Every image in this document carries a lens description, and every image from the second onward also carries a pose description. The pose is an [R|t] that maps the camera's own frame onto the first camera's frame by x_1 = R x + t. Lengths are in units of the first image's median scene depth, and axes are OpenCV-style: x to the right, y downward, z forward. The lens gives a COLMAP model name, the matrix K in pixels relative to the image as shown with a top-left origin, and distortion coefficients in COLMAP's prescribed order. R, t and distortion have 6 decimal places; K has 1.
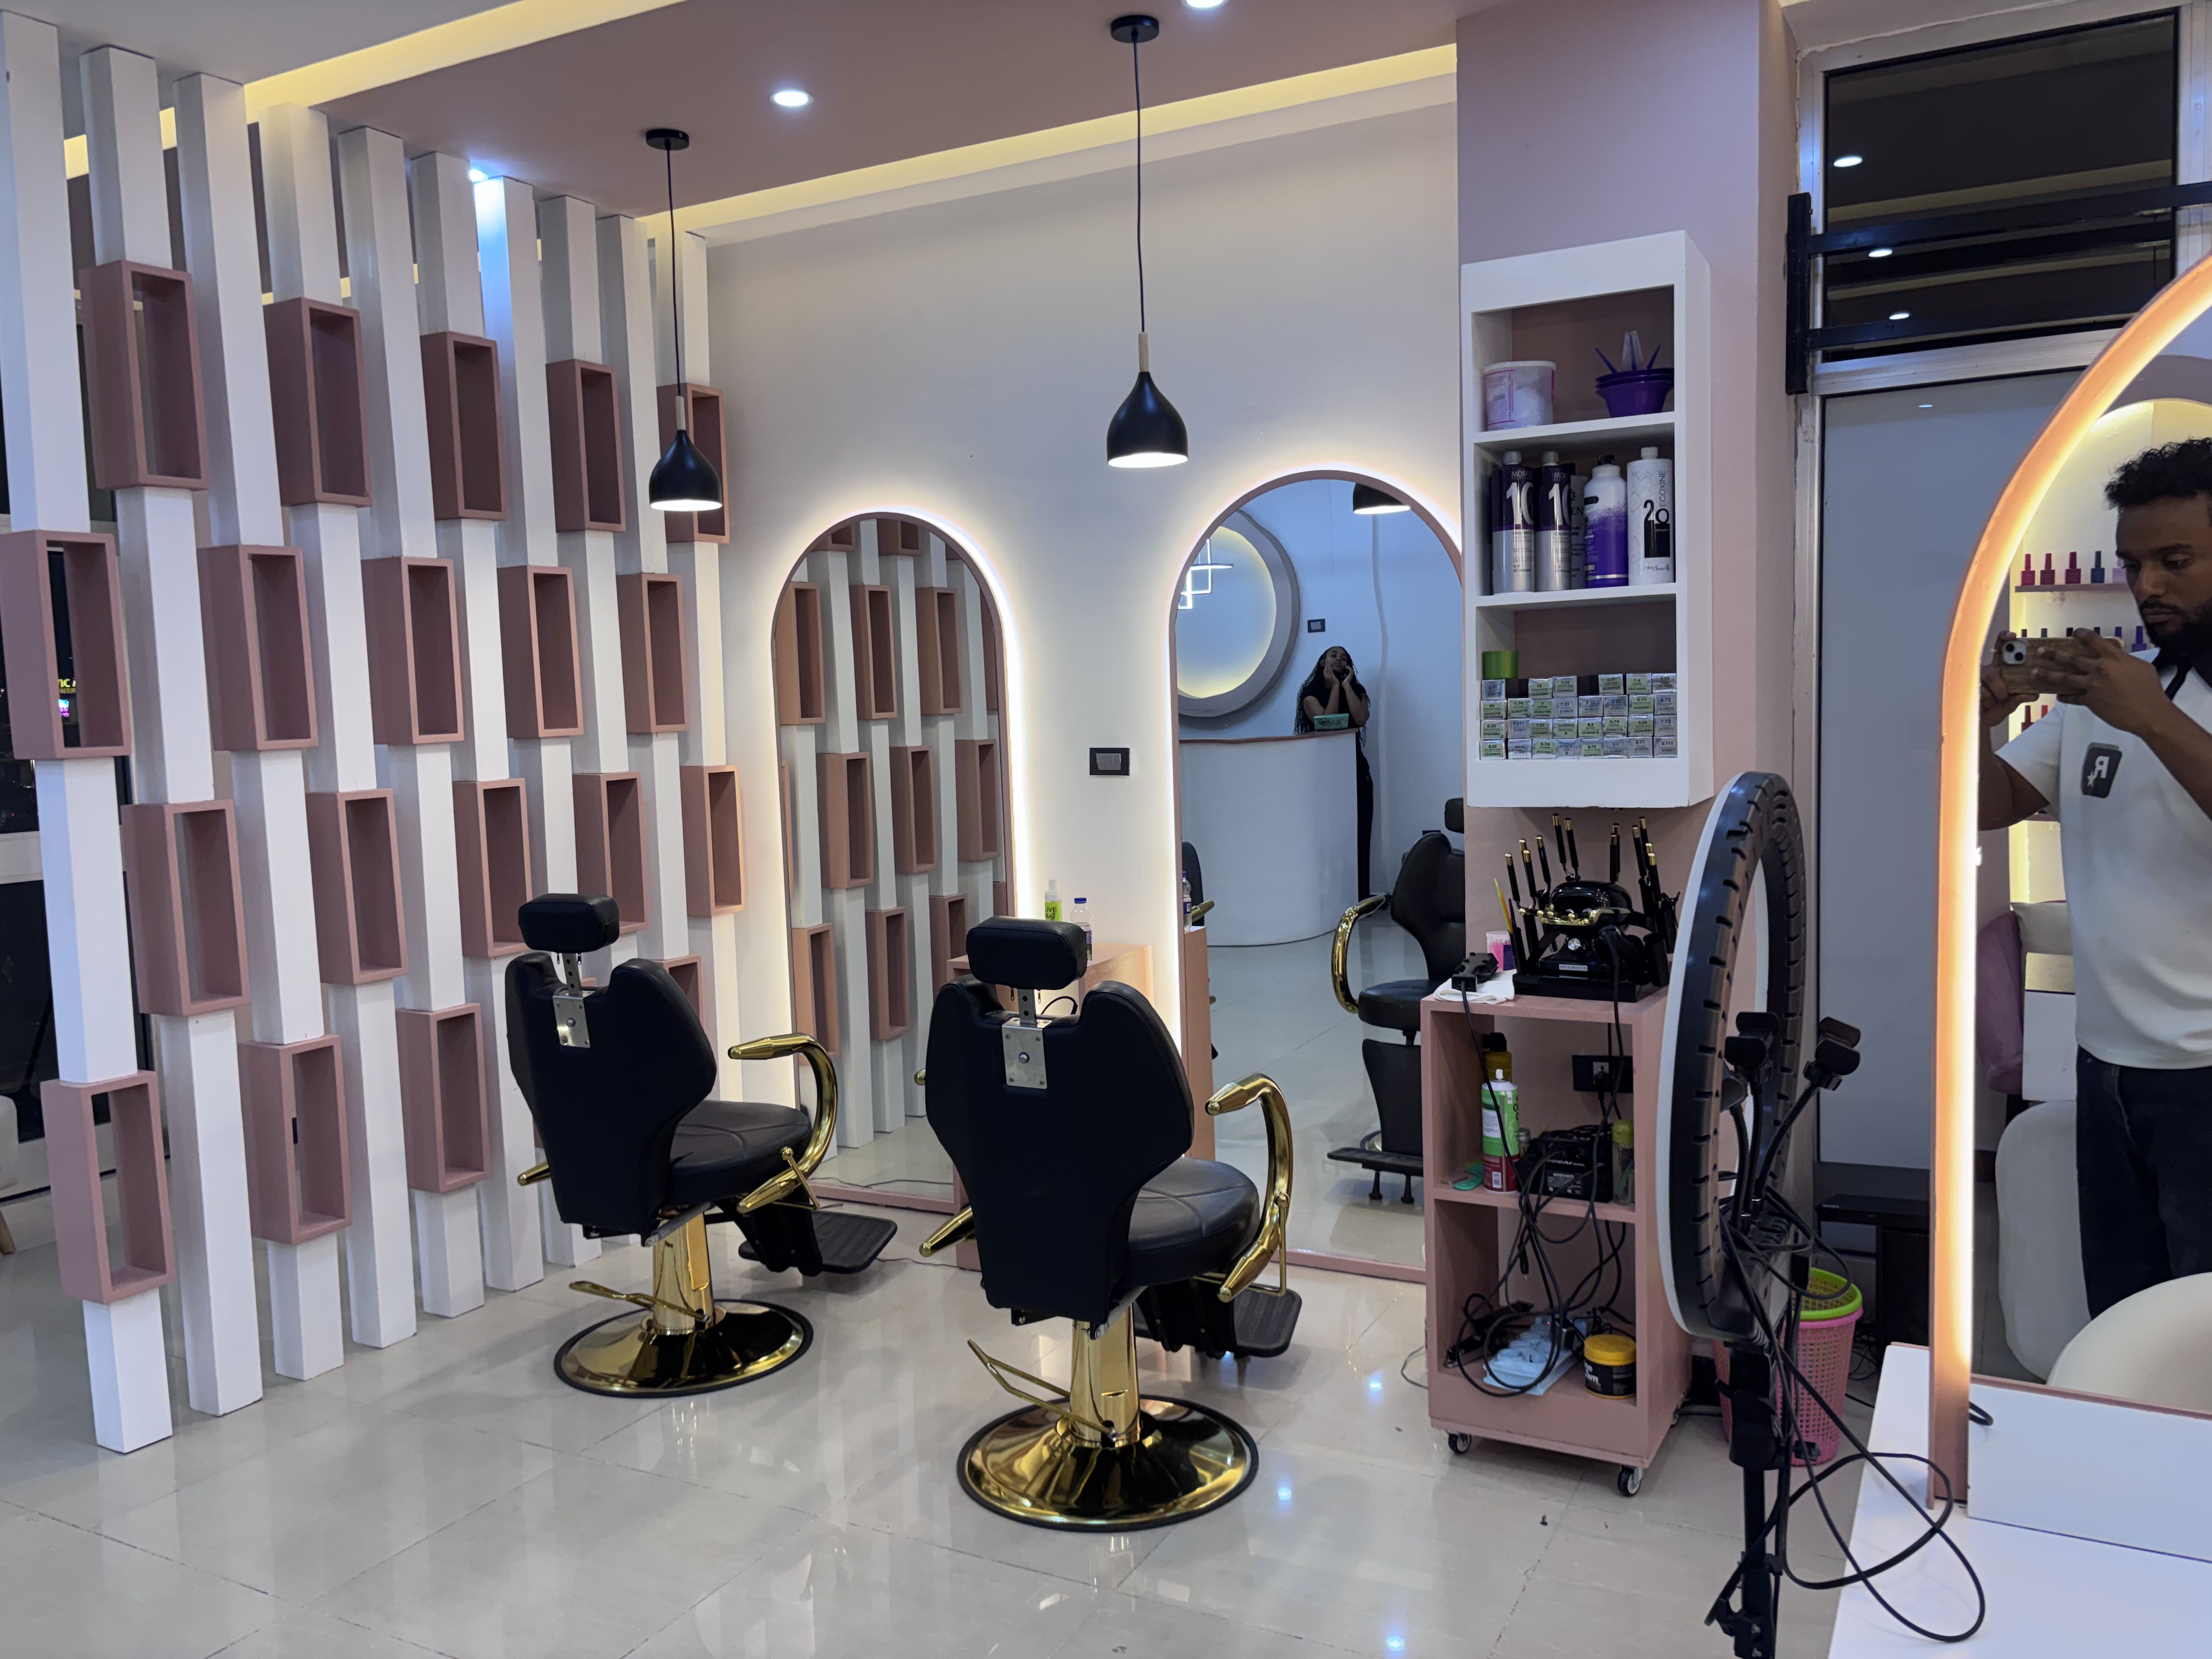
lens RADIAL K [[1832.5, 0, 1106.0], [0, 1832.5, 829.5], [0, 0, 1]] dist [0.014402, -0.000660]
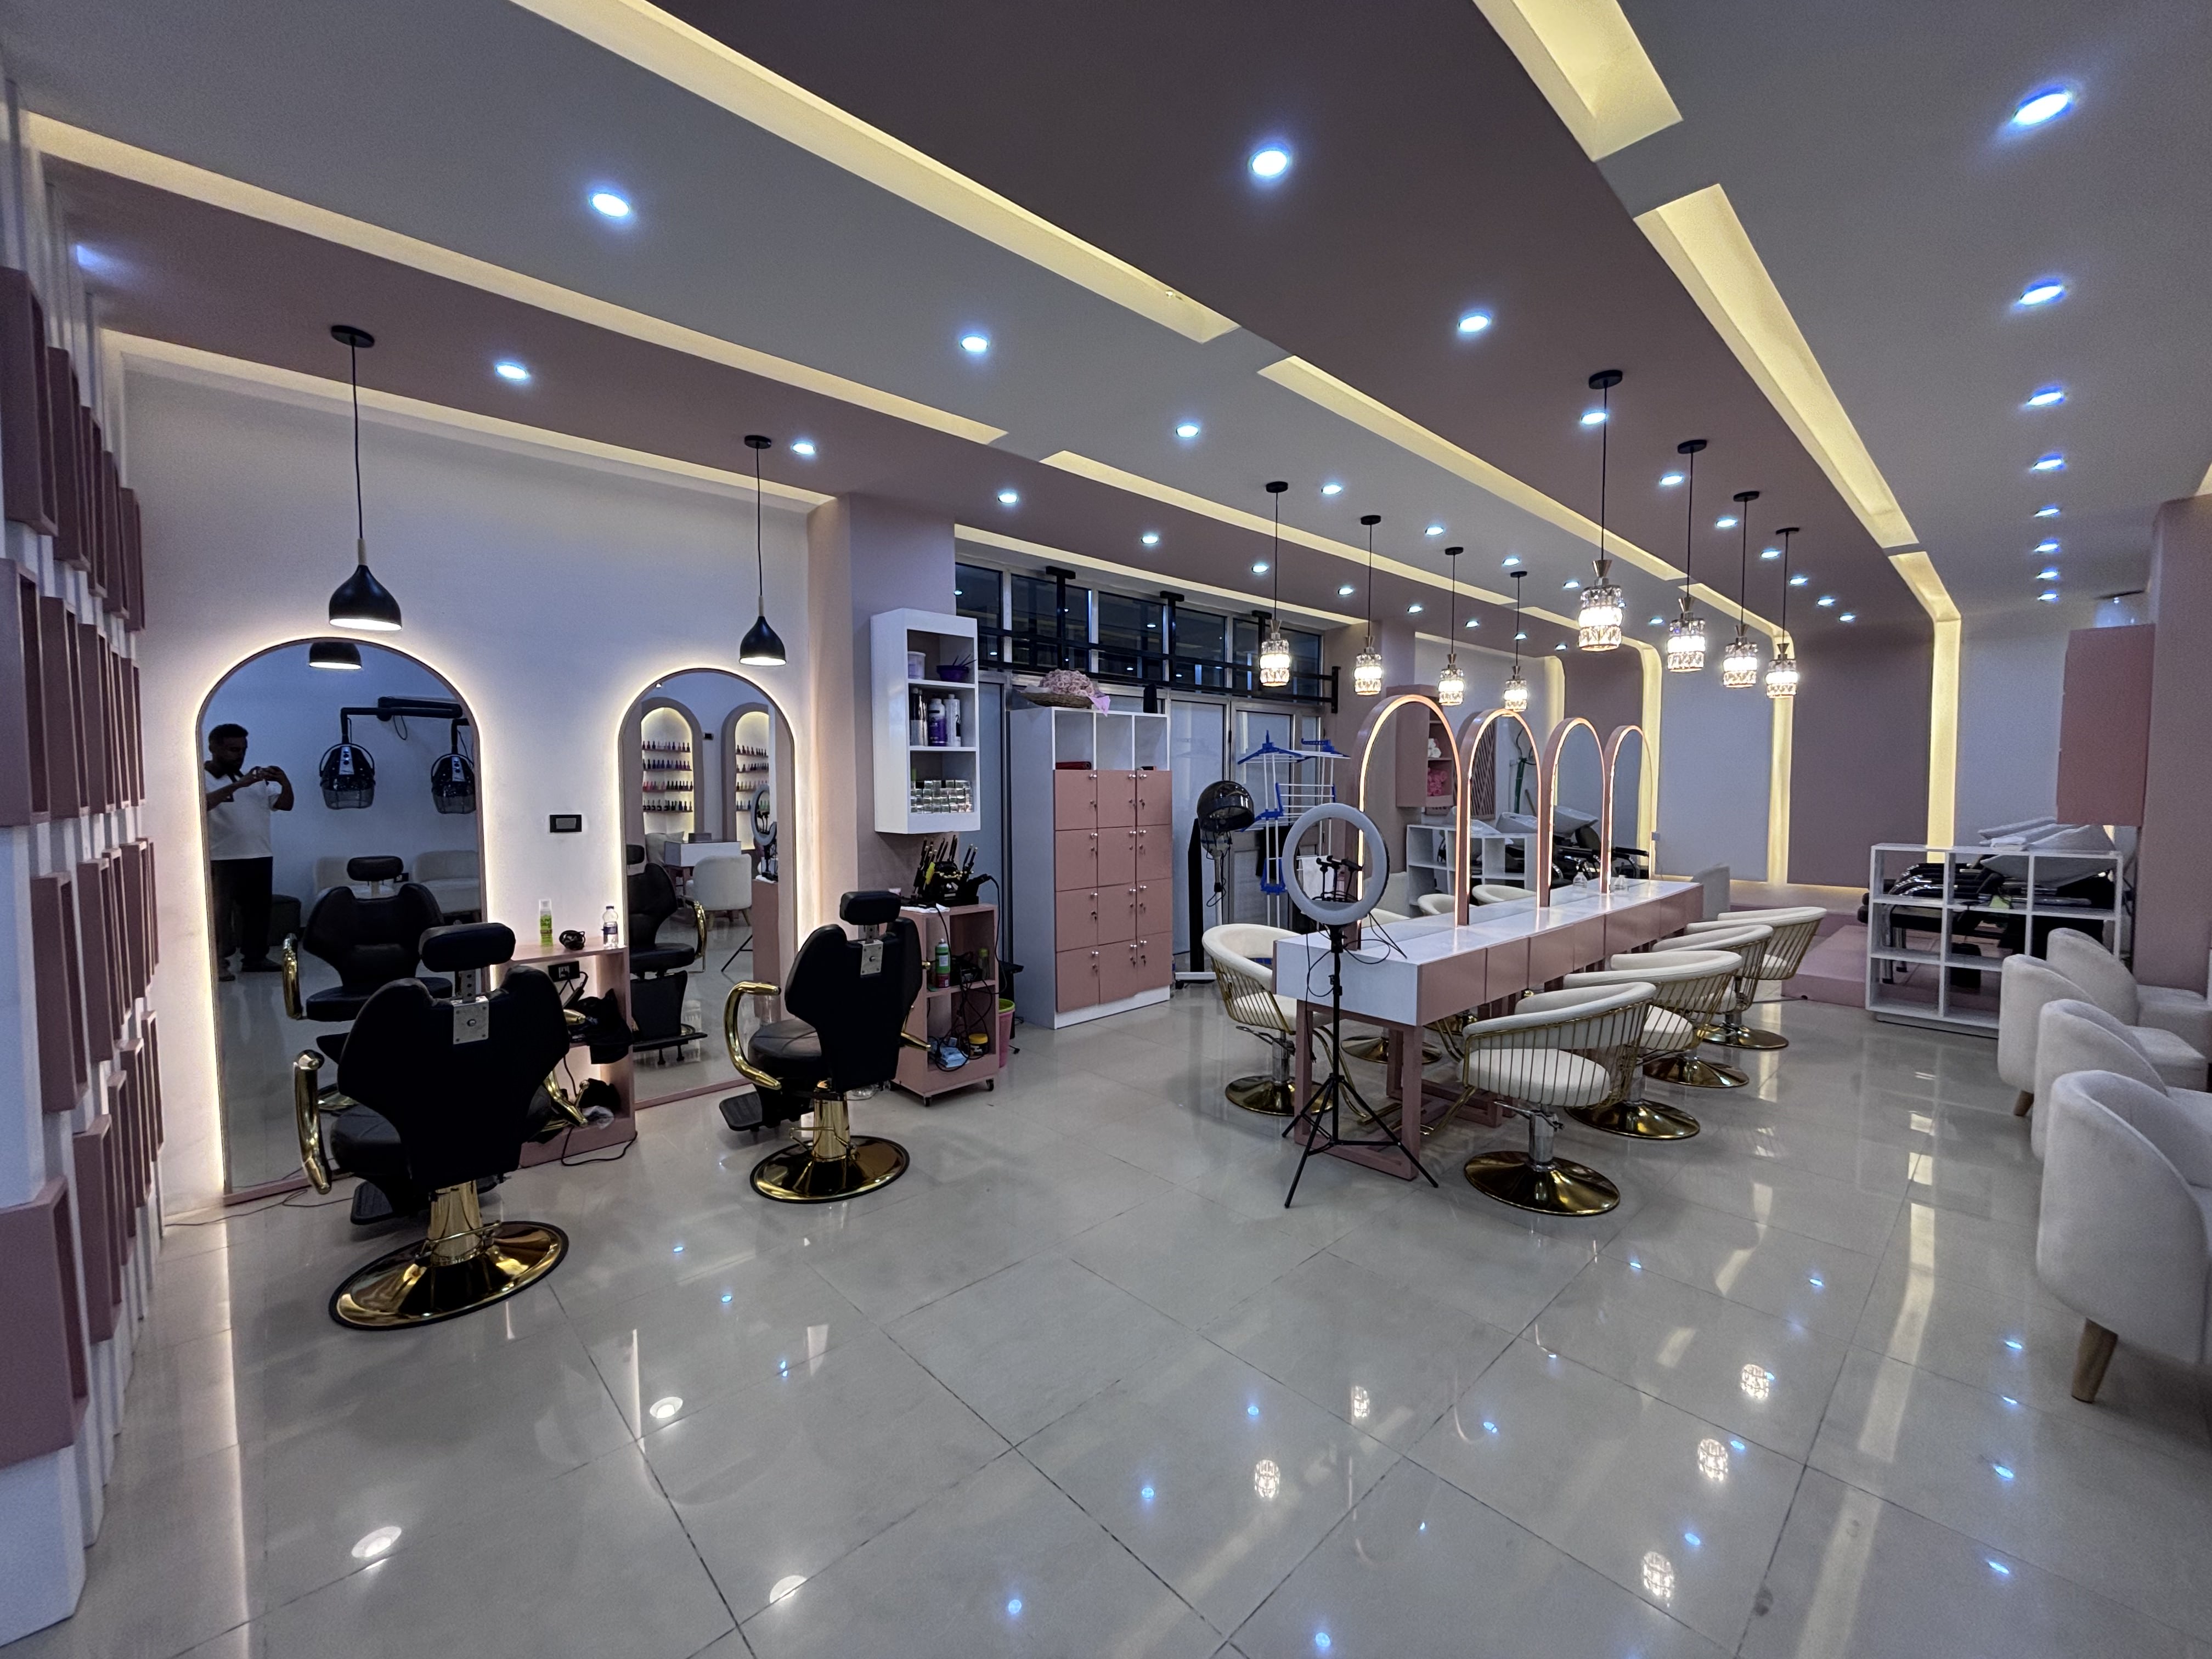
lens RADIAL K [[904.0, 0, 1137.5], [0, 904.0, 828.4], [0, 0, 1]] dist [-0.000230, 0.000010]
pose [[0.275991, -0.008252, 0.961125, -0.790446], [0.068627, 0.997580, -0.011142, 0.013893], [-0.958707, 0.069034, 0.275890, 0.363661]]
